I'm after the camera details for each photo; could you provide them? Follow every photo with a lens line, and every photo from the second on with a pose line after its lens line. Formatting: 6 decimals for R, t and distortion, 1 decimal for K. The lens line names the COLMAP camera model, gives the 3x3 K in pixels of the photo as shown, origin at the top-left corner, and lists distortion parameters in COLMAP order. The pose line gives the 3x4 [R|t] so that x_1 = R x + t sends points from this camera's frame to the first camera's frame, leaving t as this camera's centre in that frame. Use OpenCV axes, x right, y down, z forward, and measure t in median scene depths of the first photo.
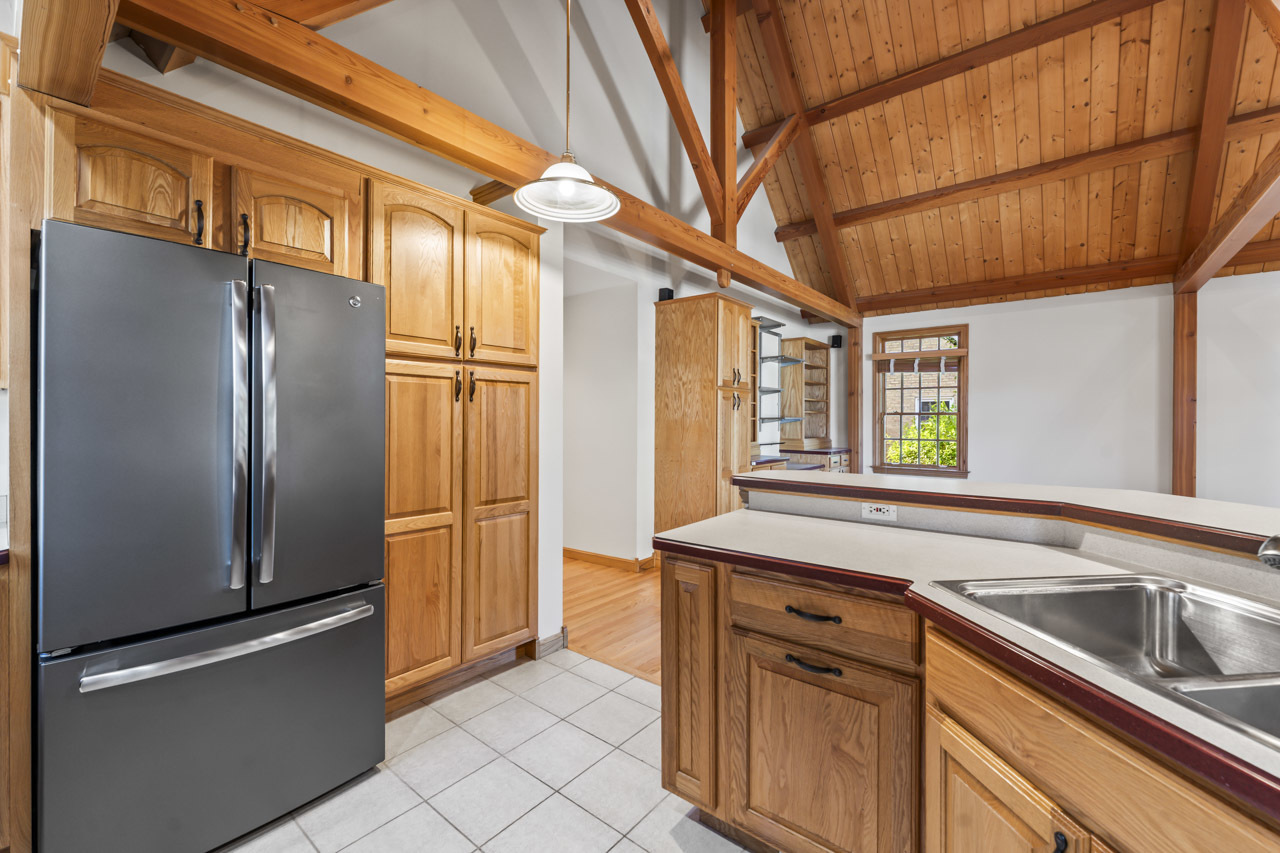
lens RADIAL K [[525.8, 0, 636.9], [0, 525.8, 417.6], [0, 0, 1]] dist [0.003499, 0.000266]
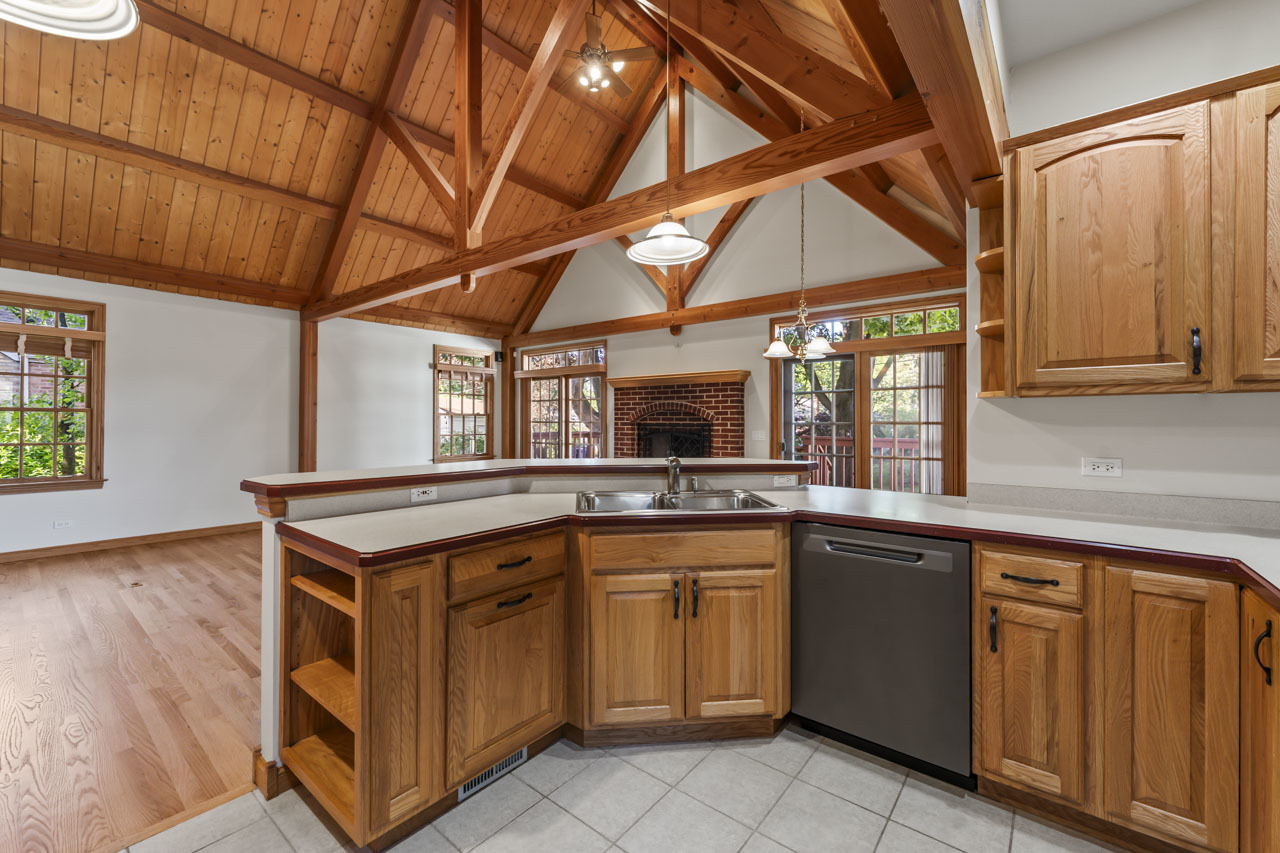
lens RADIAL K [[525.8, 0, 636.9], [0, 525.8, 417.6], [0, 0, 1]] dist [0.003499, 0.000266]
pose [[0.004741, 0.003852, 0.999981, -0.266942], [-0.006172, 0.999974, -0.003823, 0.002013], [-0.999970, -0.006154, 0.004764, 0.182349]]
